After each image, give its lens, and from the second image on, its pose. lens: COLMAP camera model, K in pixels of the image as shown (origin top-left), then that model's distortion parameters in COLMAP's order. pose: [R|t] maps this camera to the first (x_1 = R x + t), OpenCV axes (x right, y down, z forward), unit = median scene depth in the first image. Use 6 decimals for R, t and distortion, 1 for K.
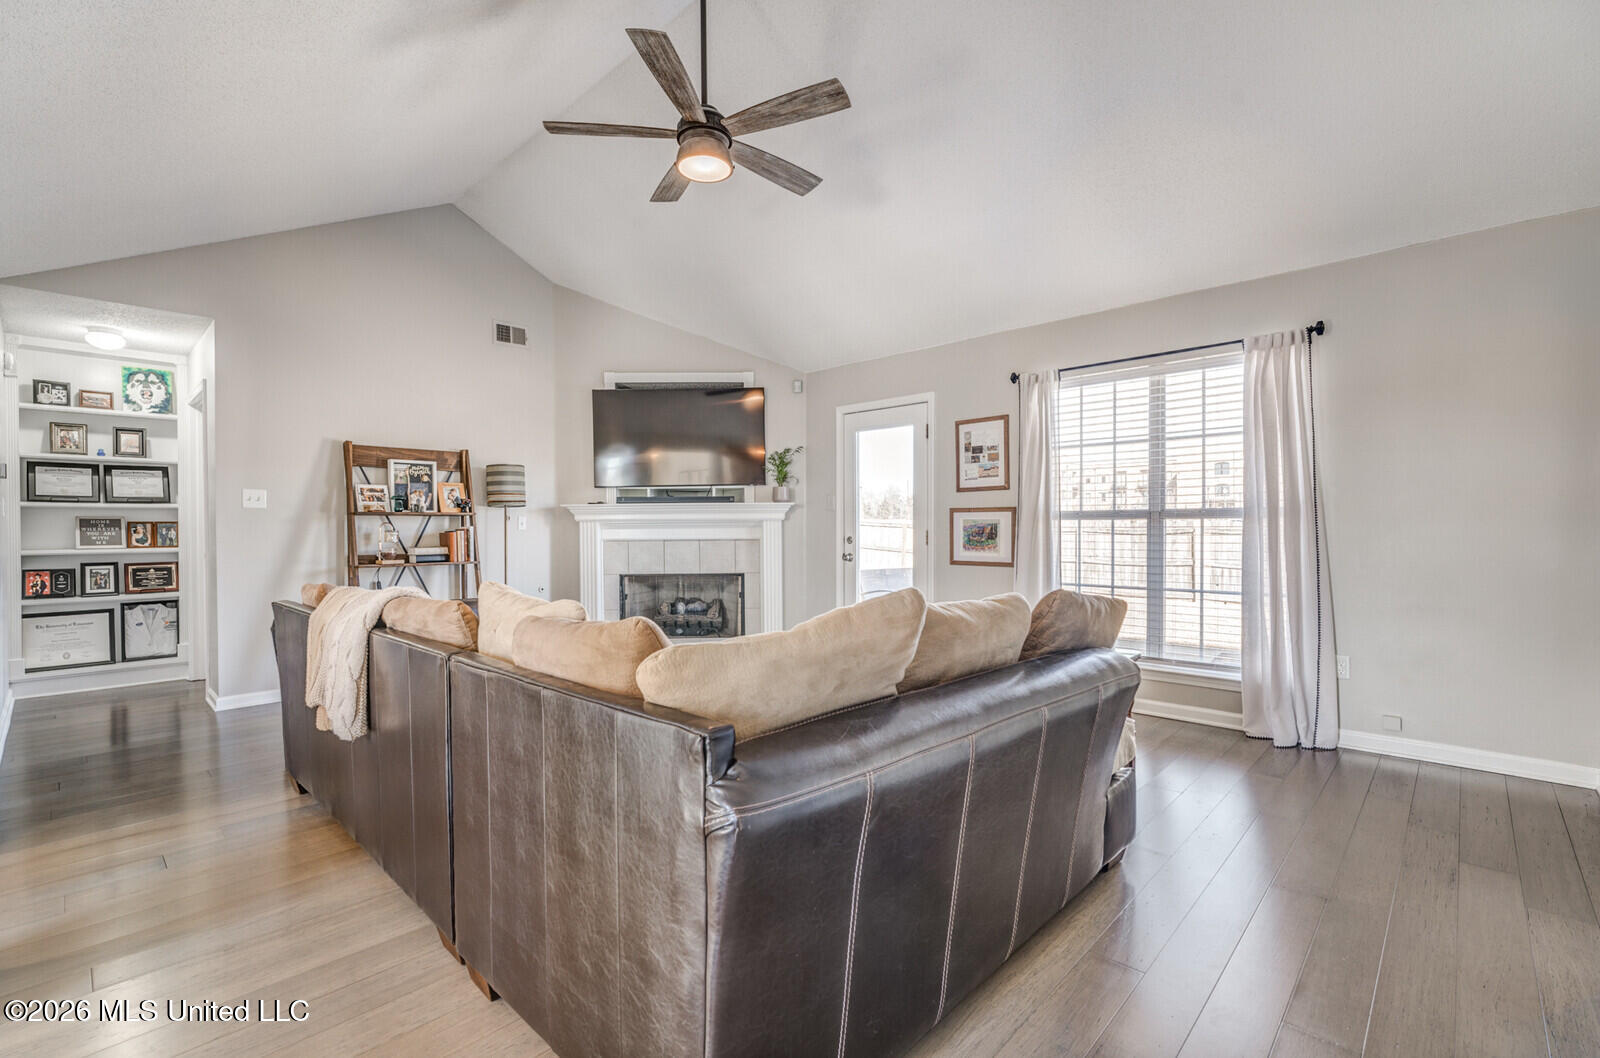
lens RADIAL K [[741.6, 0, 791.6], [0, 741.6, 535.9], [0, 0, 1]] dist [0.005730, 0.000092]
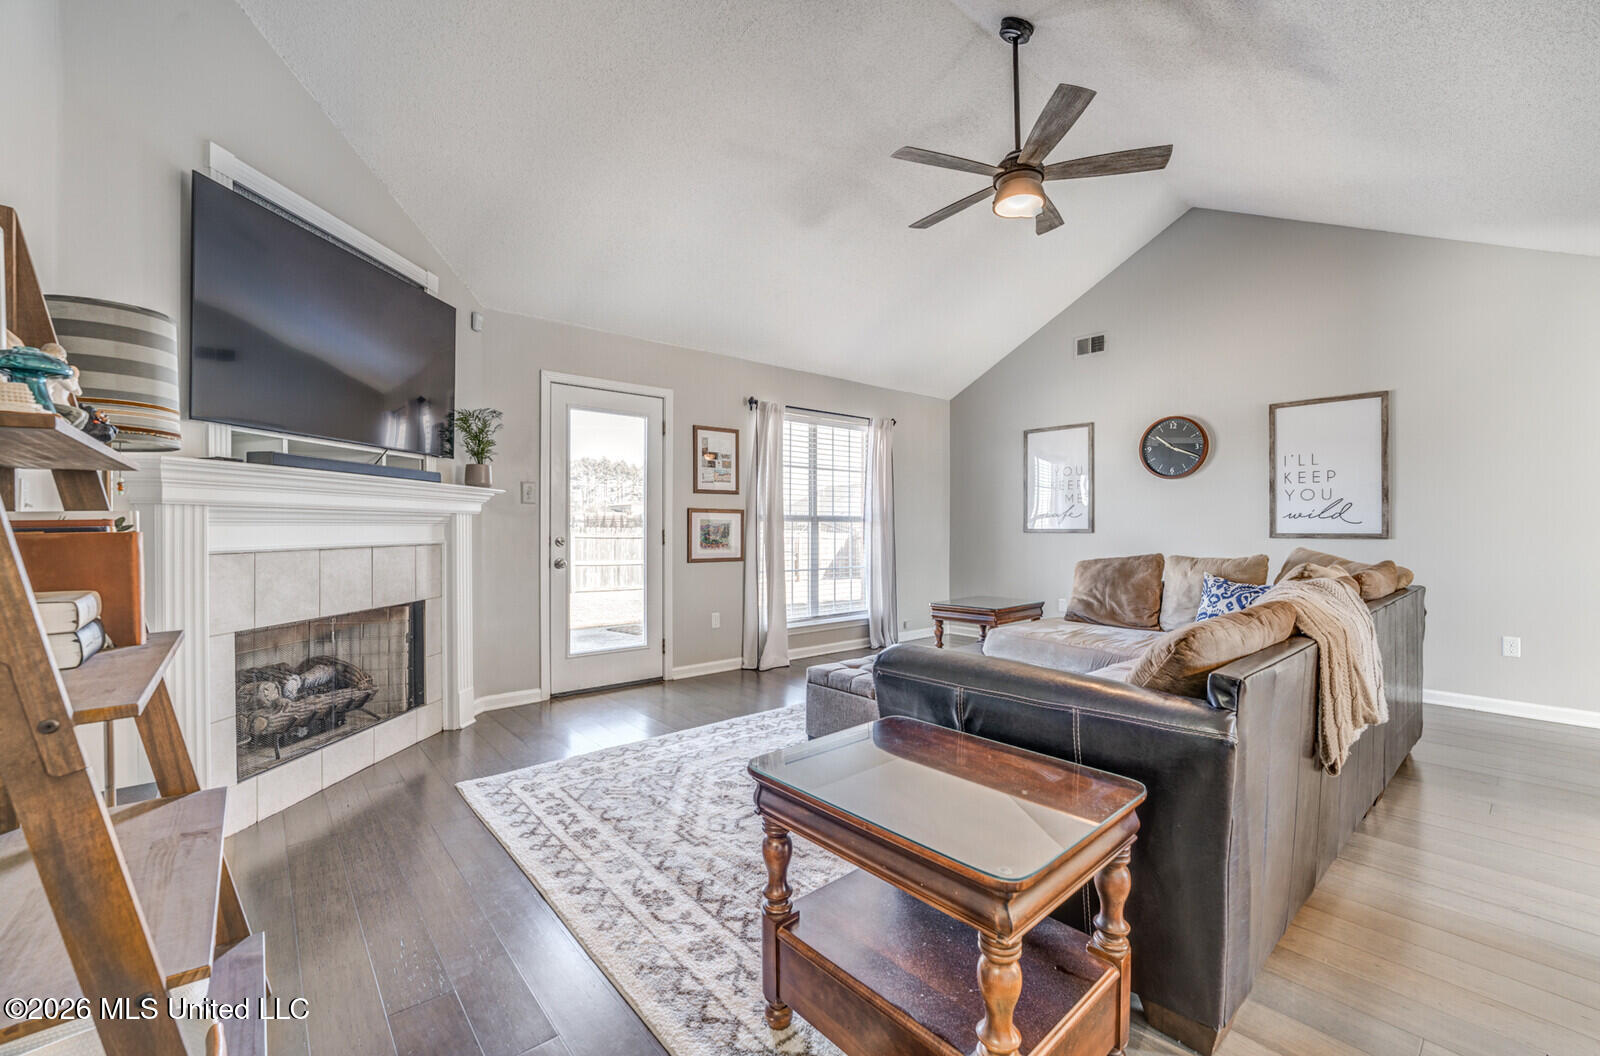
lens RADIAL K [[656.2, 0, 796.0], [0, 656.2, 532.8], [0, 0, 1]] dist [-0.017706, 0.001047]
pose [[0.091512, 0.000283, 0.995804, -0.696350], [0.013278, 0.999911, -0.001505, 0.000128], [-0.995715, 0.013360, 0.091500, 0.792994]]
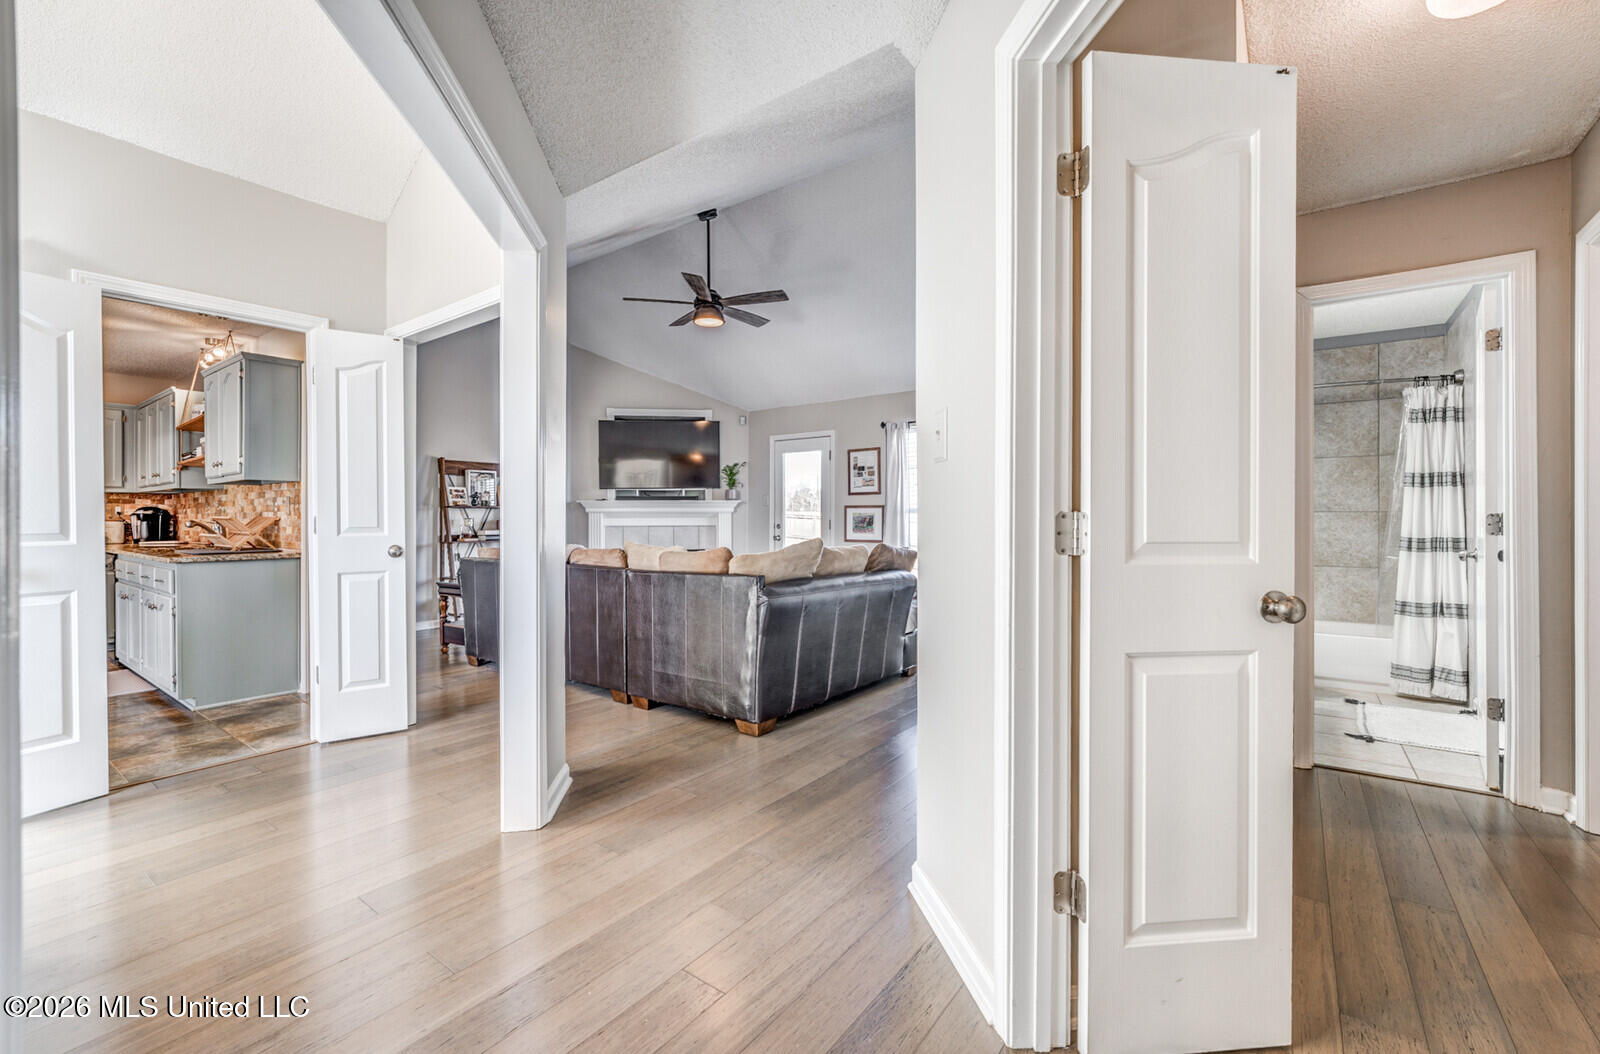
lens RADIAL K [[673.1, 0, 790.7], [0, 673.1, 517.8], [0, 0, 1]] dist [-0.010050, 0.000266]
pose [[0.993296, 0.004476, 0.115514, -0.061133], [-0.002983, 0.999910, -0.013095, 0.007243], [-0.115562, 0.012663, 0.993219, -0.390506]]
